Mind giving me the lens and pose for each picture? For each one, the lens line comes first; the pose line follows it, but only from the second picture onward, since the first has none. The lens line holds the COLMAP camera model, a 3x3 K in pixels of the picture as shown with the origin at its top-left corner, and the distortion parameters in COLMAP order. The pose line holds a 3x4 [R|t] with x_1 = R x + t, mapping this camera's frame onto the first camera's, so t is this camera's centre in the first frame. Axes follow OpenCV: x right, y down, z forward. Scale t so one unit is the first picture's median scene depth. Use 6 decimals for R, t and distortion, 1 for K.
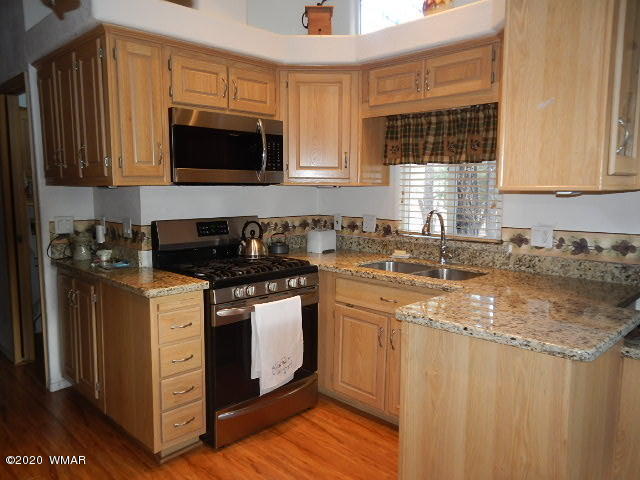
lens RADIAL K [[488.1, 0, 319.8], [0, 488.1, 238.2], [0, 0, 1]] dist [0.013008, 0.001546]
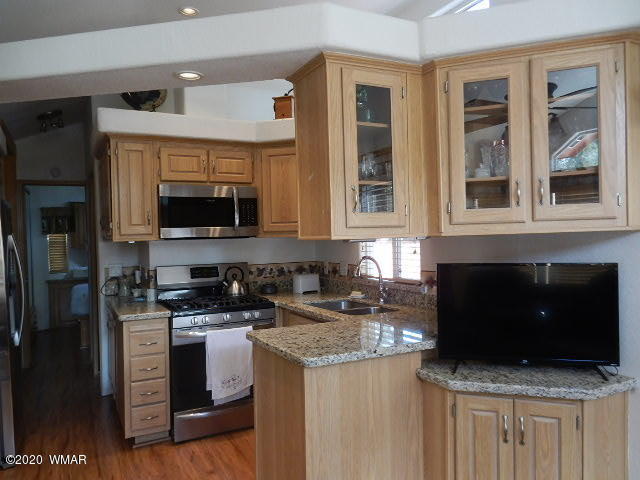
lens RADIAL K [[488.1, 0, 319.8], [0, 488.1, 238.2], [0, 0, 1]] dist [0.013008, 0.001546]
pose [[0.952585, -0.022626, -0.303430, 0.495772], [-0.007727, 0.995111, -0.098458, 0.015818], [0.304175, 0.096134, 0.947753, -0.142774]]
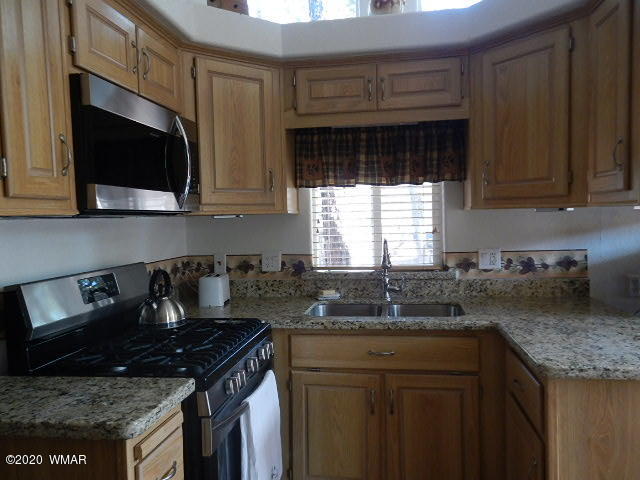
lens RADIAL K [[488.1, 0, 319.8], [0, 488.1, 238.2], [0, 0, 1]] dist [0.013008, 0.001546]
pose [[0.811093, -0.051257, 0.582667, -0.372418], [0.092138, 0.994913, -0.040737, -0.034270], [-0.577615, 0.086728, 0.811689, 0.374633]]
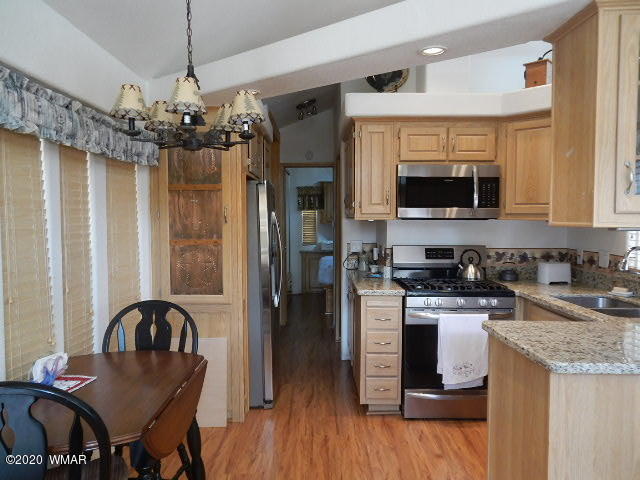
lens RADIAL K [[488.1, 0, 319.8], [0, 488.1, 238.2], [0, 0, 1]] dist [0.013008, 0.001546]
pose [[0.710573, 0.031938, -0.702898, 0.480186], [-0.077993, 0.996388, -0.033572, 0.007378], [0.699287, 0.078676, 0.710498, -0.123078]]
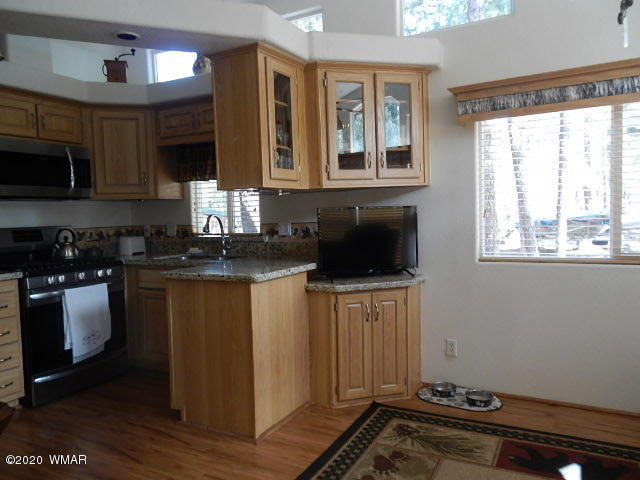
lens RADIAL K [[488.1, 0, 319.8], [0, 488.1, 238.2], [0, 0, 1]] dist [0.013008, 0.001546]
pose [[0.957708, -0.047003, 0.283876, 0.134463], [0.063443, 0.996782, -0.048994, 0.097368], [-0.280660, 0.064932, 0.957608, -0.384853]]
